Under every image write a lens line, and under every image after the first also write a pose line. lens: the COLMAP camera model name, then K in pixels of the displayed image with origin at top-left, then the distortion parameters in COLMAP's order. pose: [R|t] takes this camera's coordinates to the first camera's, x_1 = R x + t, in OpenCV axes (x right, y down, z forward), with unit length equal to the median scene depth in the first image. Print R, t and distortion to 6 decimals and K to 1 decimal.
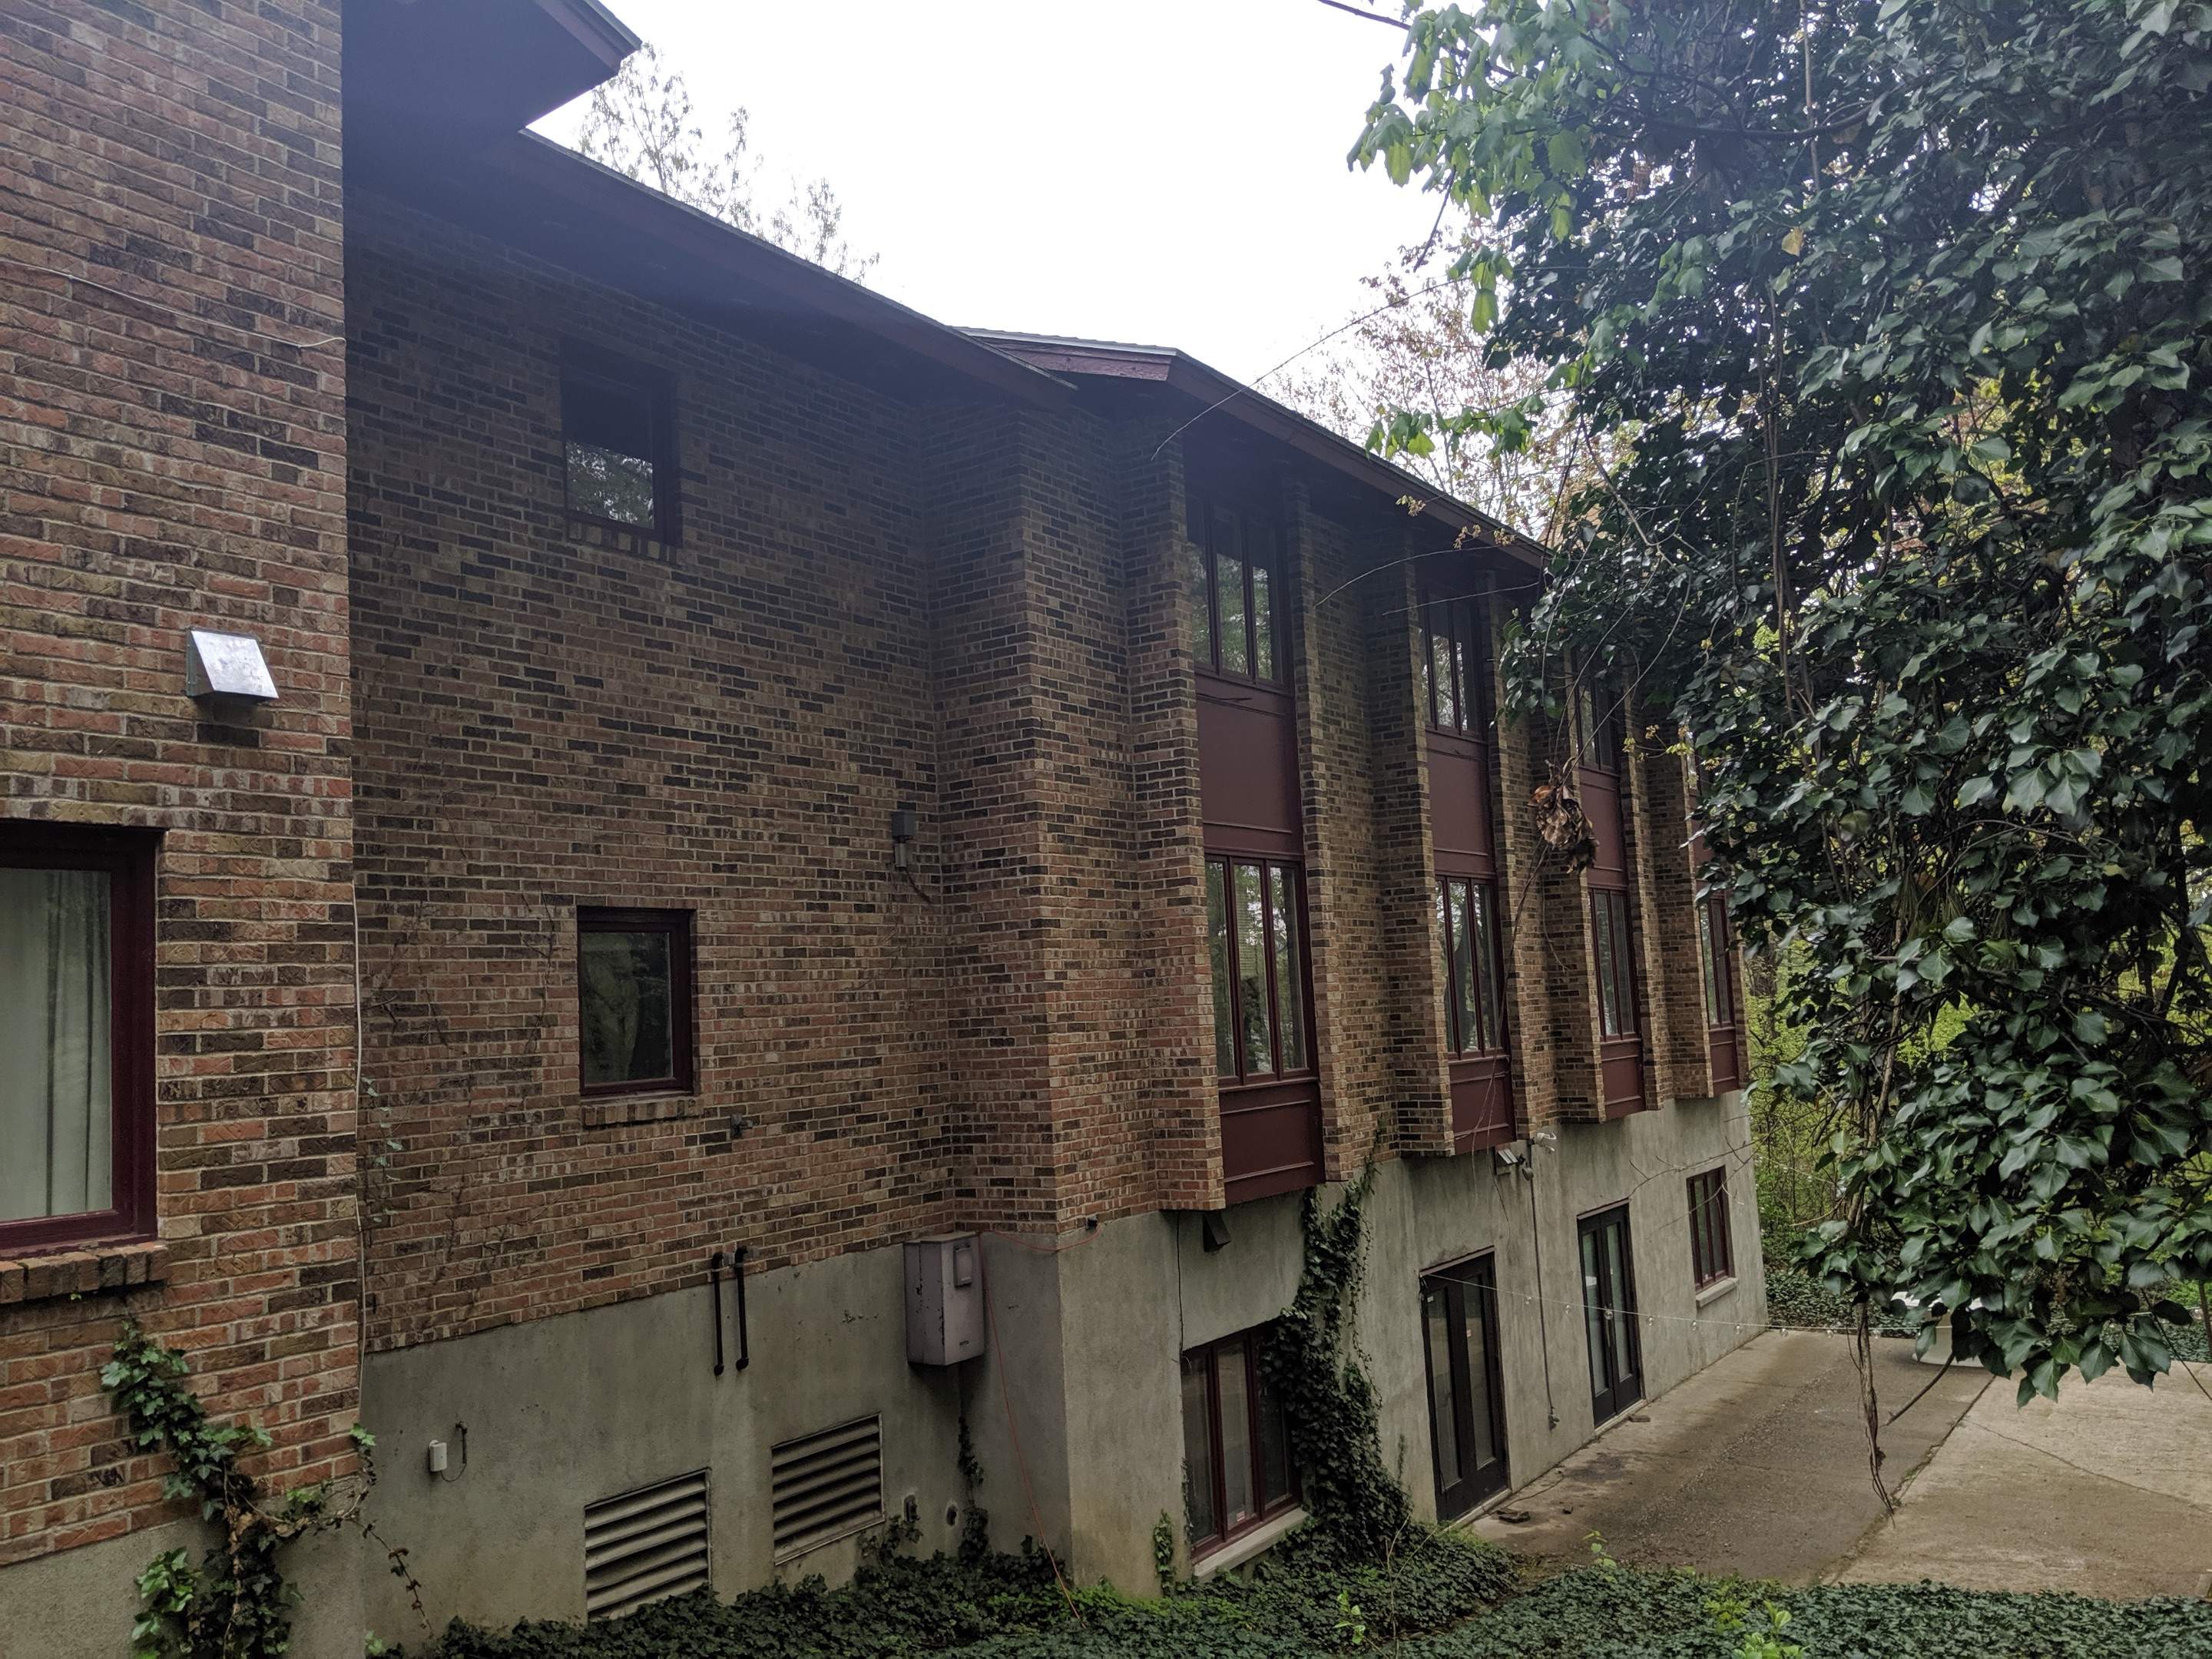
lens RADIAL K [[1730.7, 0, 1105.6], [0, 1730.7, 865.2], [0, 0, 1]] dist [0.189354, -0.315333]
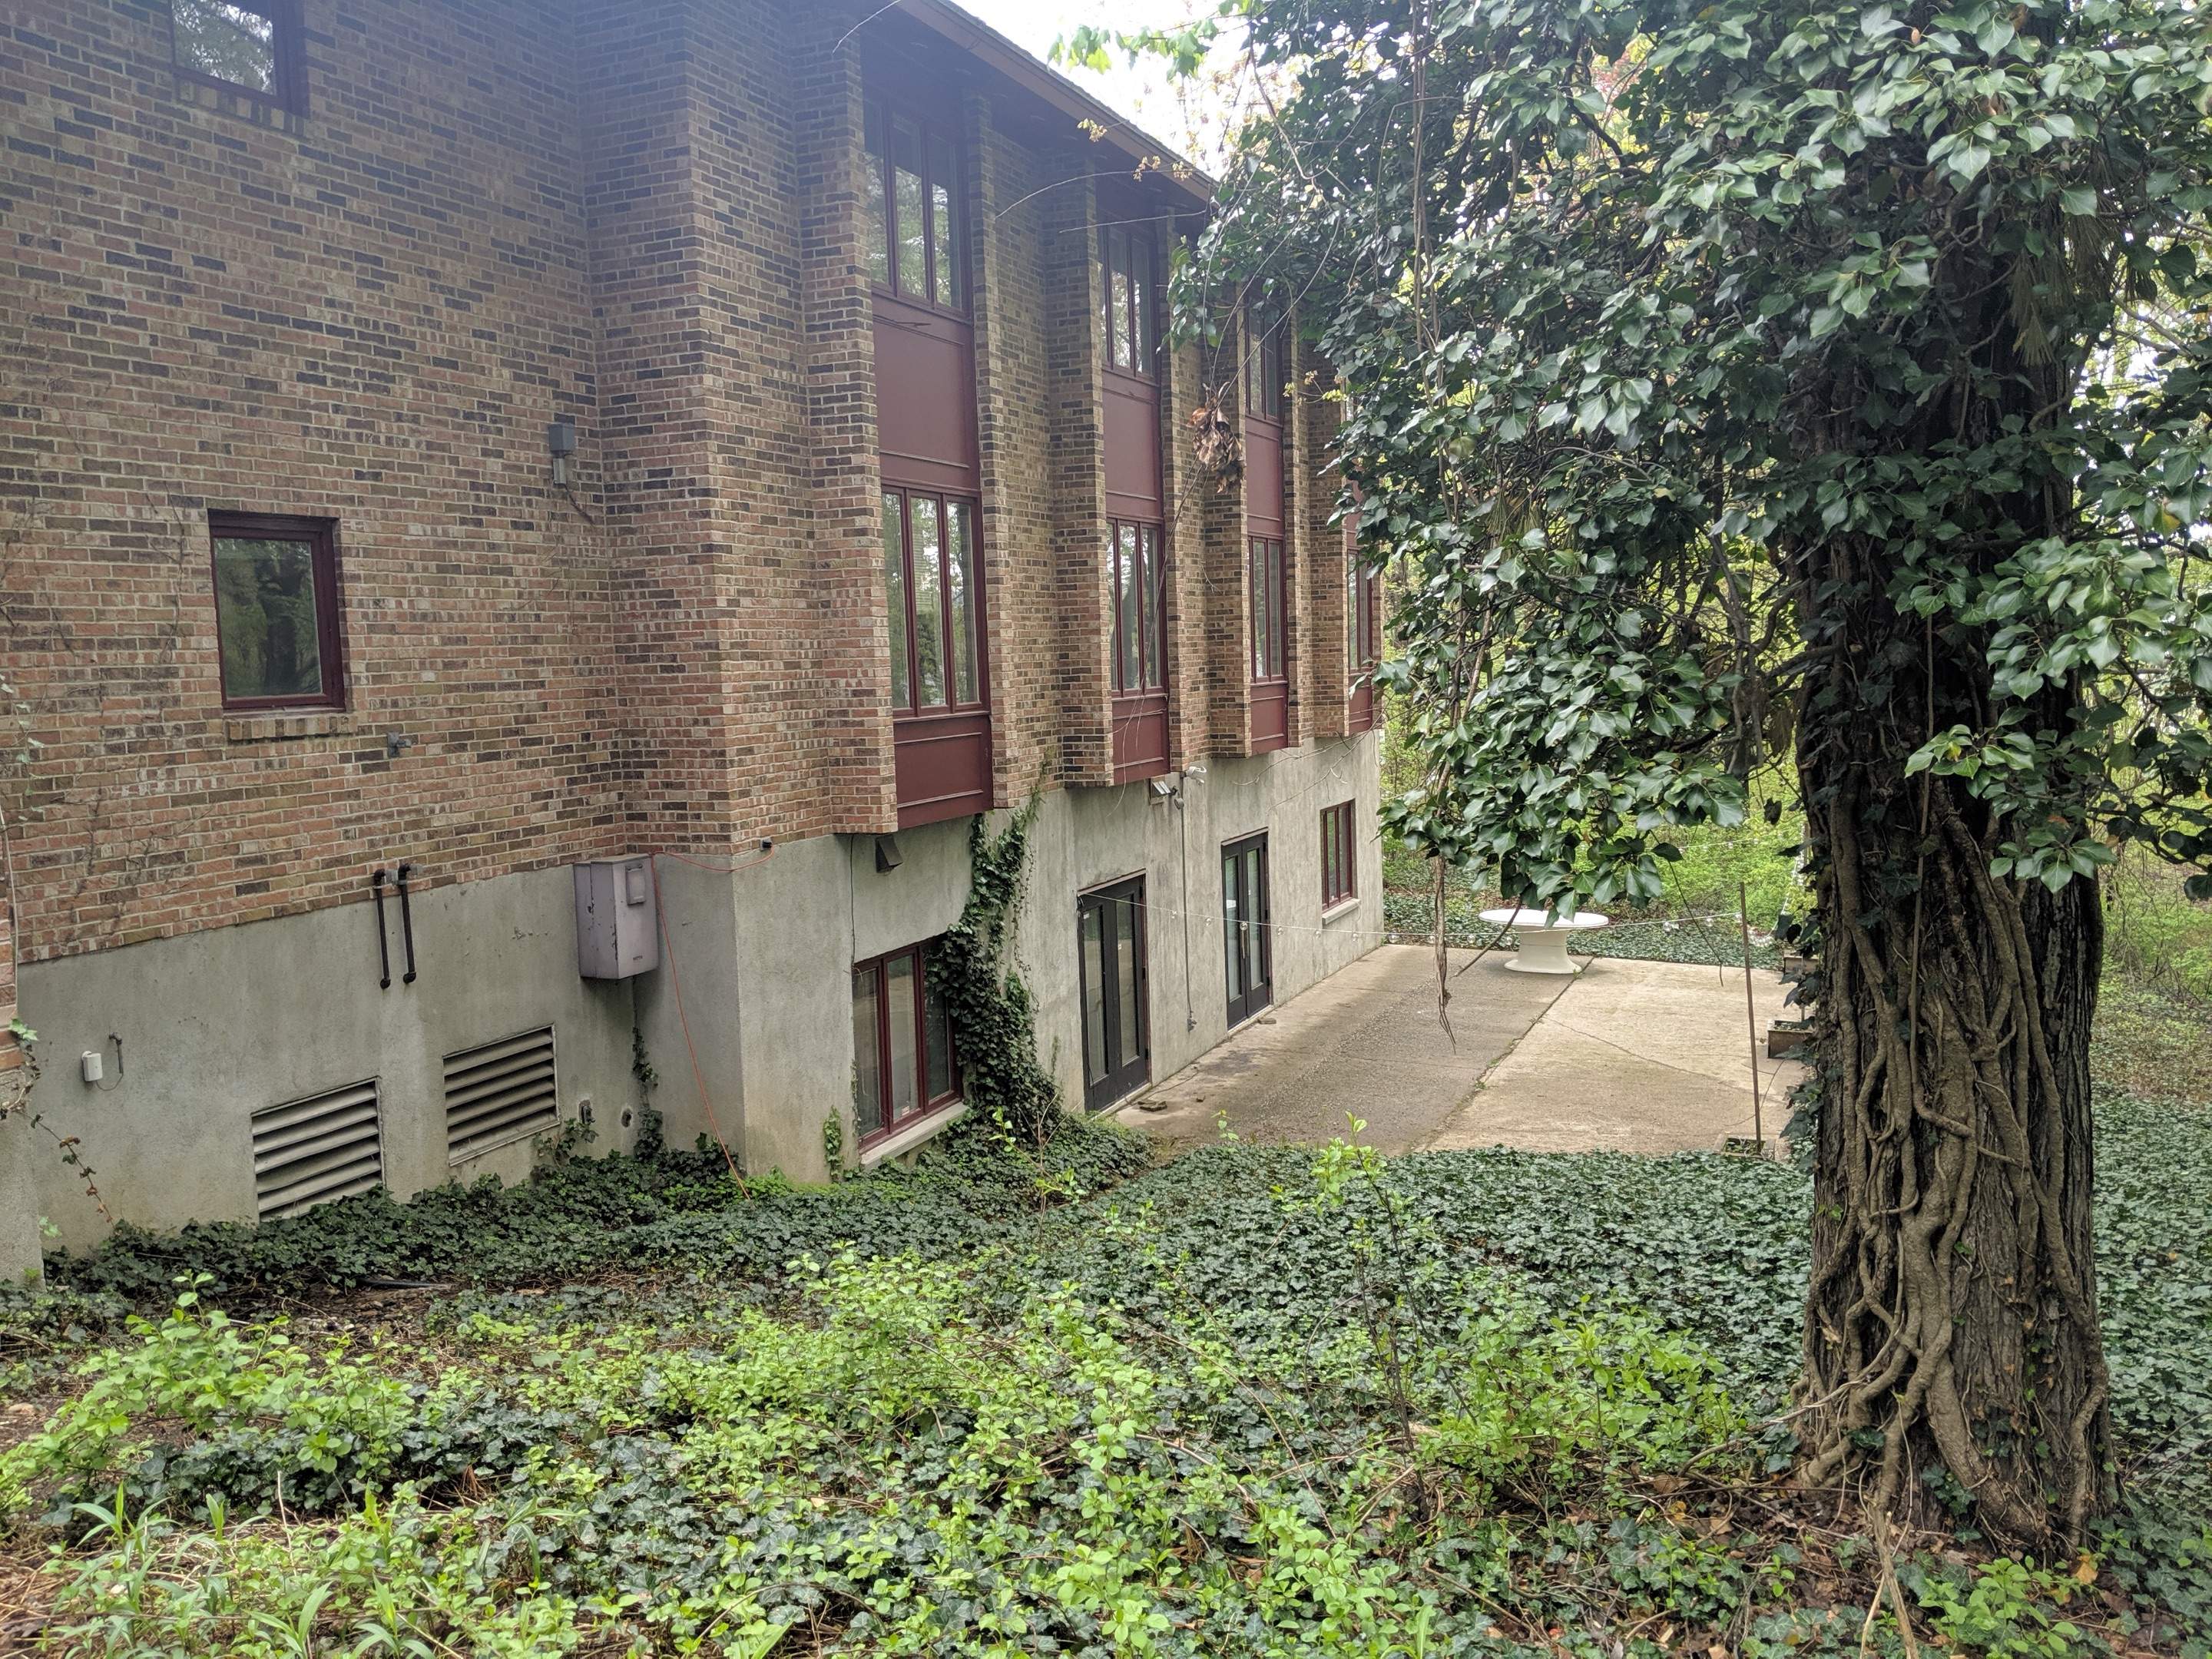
lens RADIAL K [[1749.2, 0, 1100.4], [0, 1749.2, 811.5], [0, 0, 1]] dist [0.099355, -0.173415]
pose [[0.983079, 0.001590, 0.183178, -0.003689], [-0.032252, 0.985844, 0.164533, 0.010273], [-0.180323, -0.167656, 0.969214, -0.033242]]
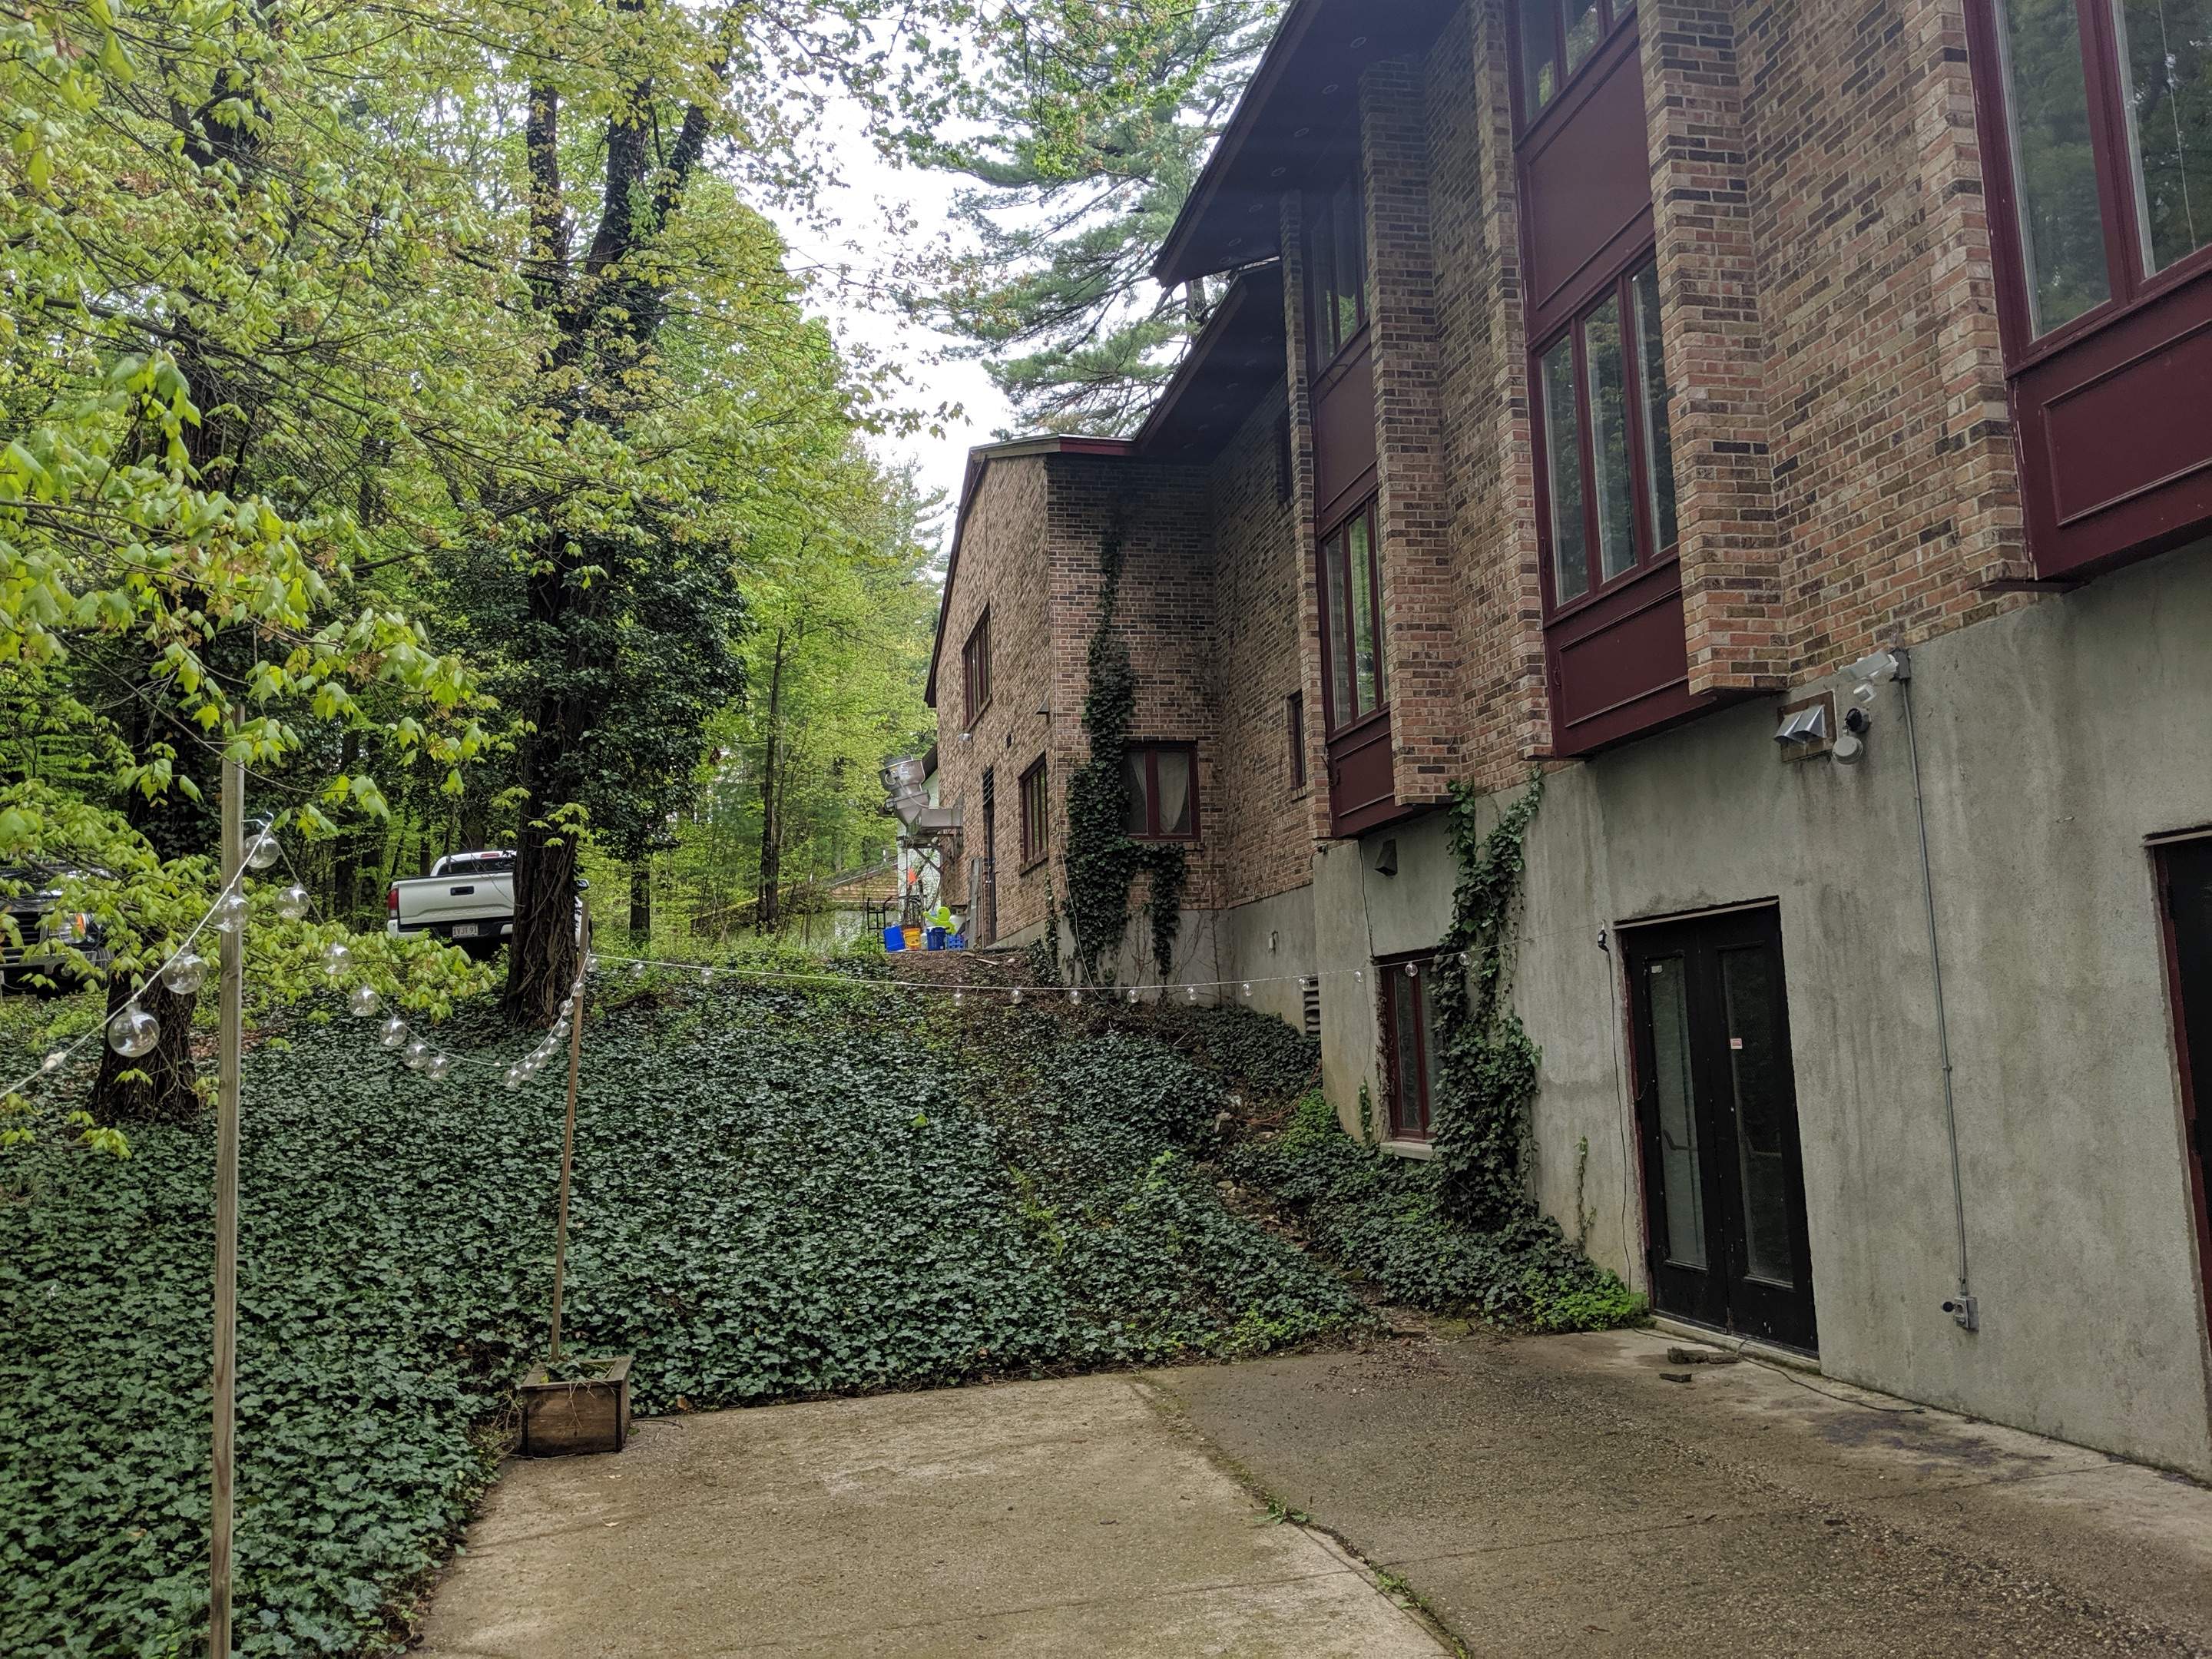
lens RADIAL K [[1749.2, 0, 1100.4], [0, 1749.2, 811.5], [0, 0, 1]] dist [0.099355, -0.173415]
pose [[-0.697318, -0.020340, -0.716473, 1.026079], [0.132908, 0.978593, -0.157136, 0.347766], [0.704332, -0.204798, -0.679687, 1.713236]]
